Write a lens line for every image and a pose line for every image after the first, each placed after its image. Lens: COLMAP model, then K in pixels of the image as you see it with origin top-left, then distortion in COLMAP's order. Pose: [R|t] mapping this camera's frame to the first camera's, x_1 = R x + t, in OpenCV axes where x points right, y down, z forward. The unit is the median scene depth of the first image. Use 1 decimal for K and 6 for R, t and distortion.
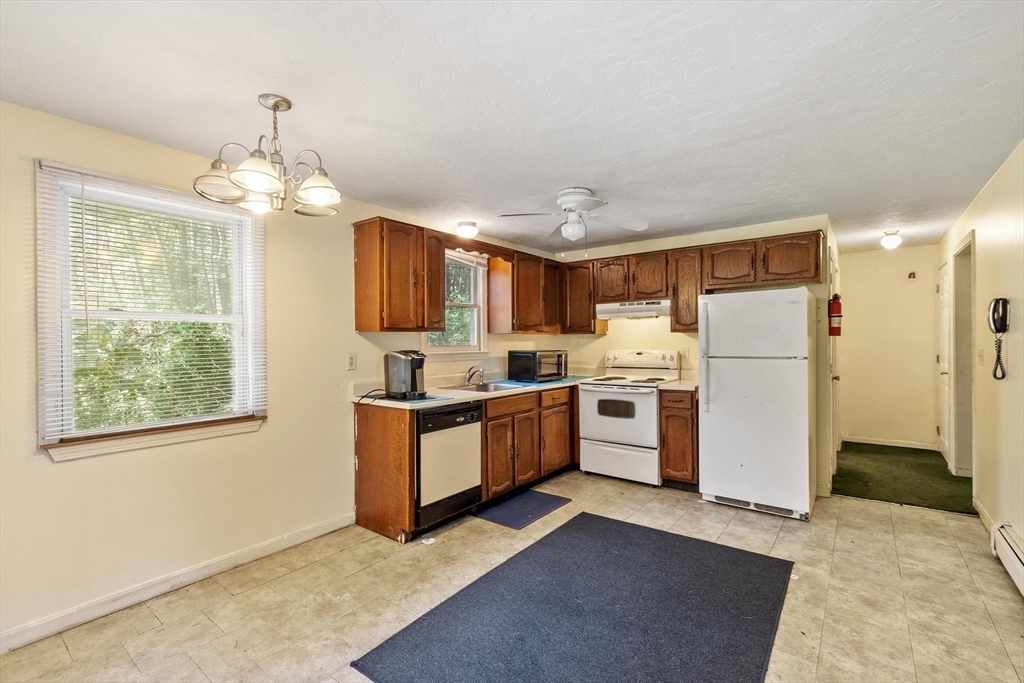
lens RADIAL K [[447.8, 0, 512.0], [0, 447.8, 341.5], [0, 0, 1]] dist [0.000828, -0.000052]
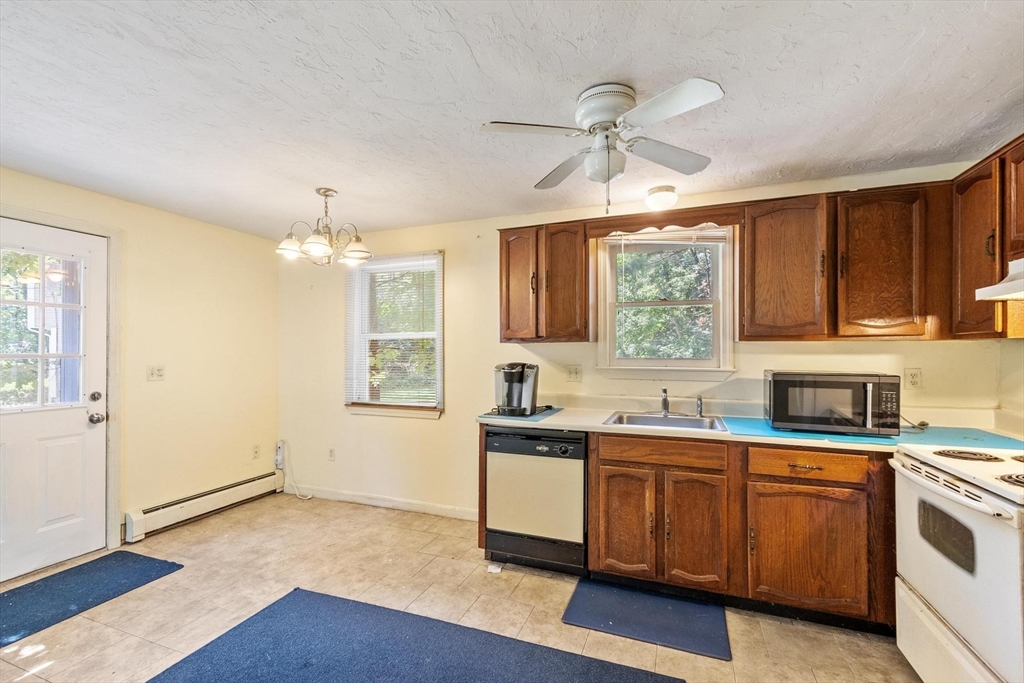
lens RADIAL K [[444.1, 0, 508.4], [0, 444.1, 349.1], [0, 0, 1]] dist [0.000144, 0.000123]
pose [[0.281948, 0.001413, -0.959429, 0.632699], [-0.002144, 0.999997, 0.000843, -0.008879], [0.959427, 0.001819, 0.281951, 0.692178]]
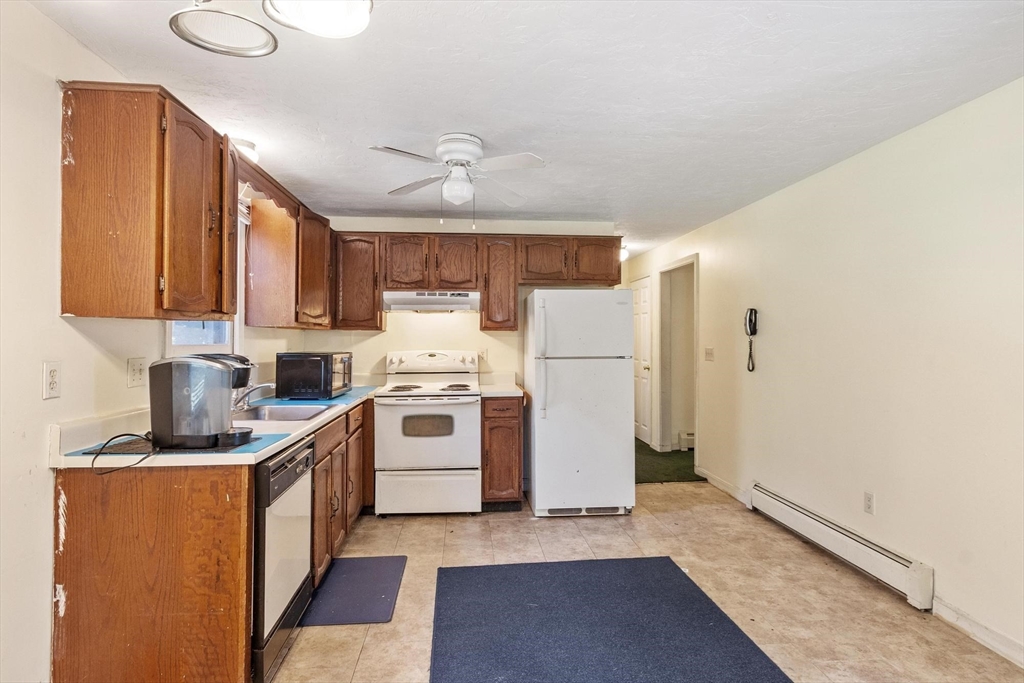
lens RADIAL K [[523.4, 0, 504.8], [0, 523.4, 333.9], [0, 0, 1]] dist [0.001813, 0.000144]
pose [[0.740791, 0.014824, 0.671572, -0.372790], [-0.005268, 0.999854, -0.016259, 0.003923], [-0.671715, 0.008507, 0.740760, 0.291806]]
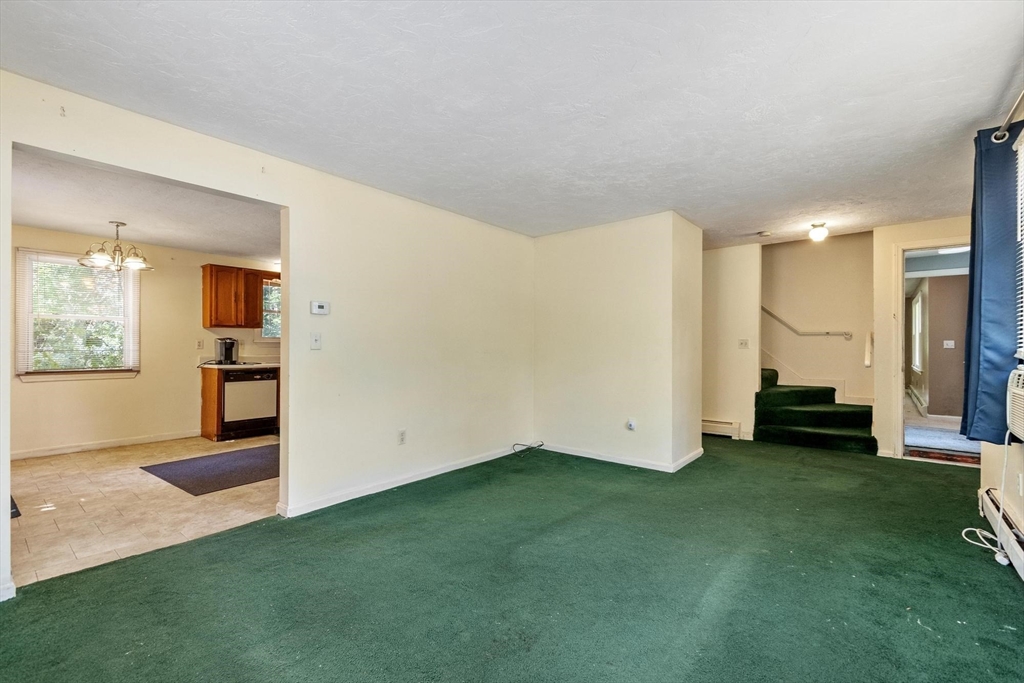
lens RADIAL K [[440.0, 0, 511.7], [0, 440.0, 346.0], [0, 0, 1]] dist [0.000005, -0.000041]
pose [[0.999570, 0.010960, -0.027190, 0.915618], [-0.010989, 0.999939, -0.000919, 0.039846], [0.027178, 0.001218, 0.999630, -0.700122]]
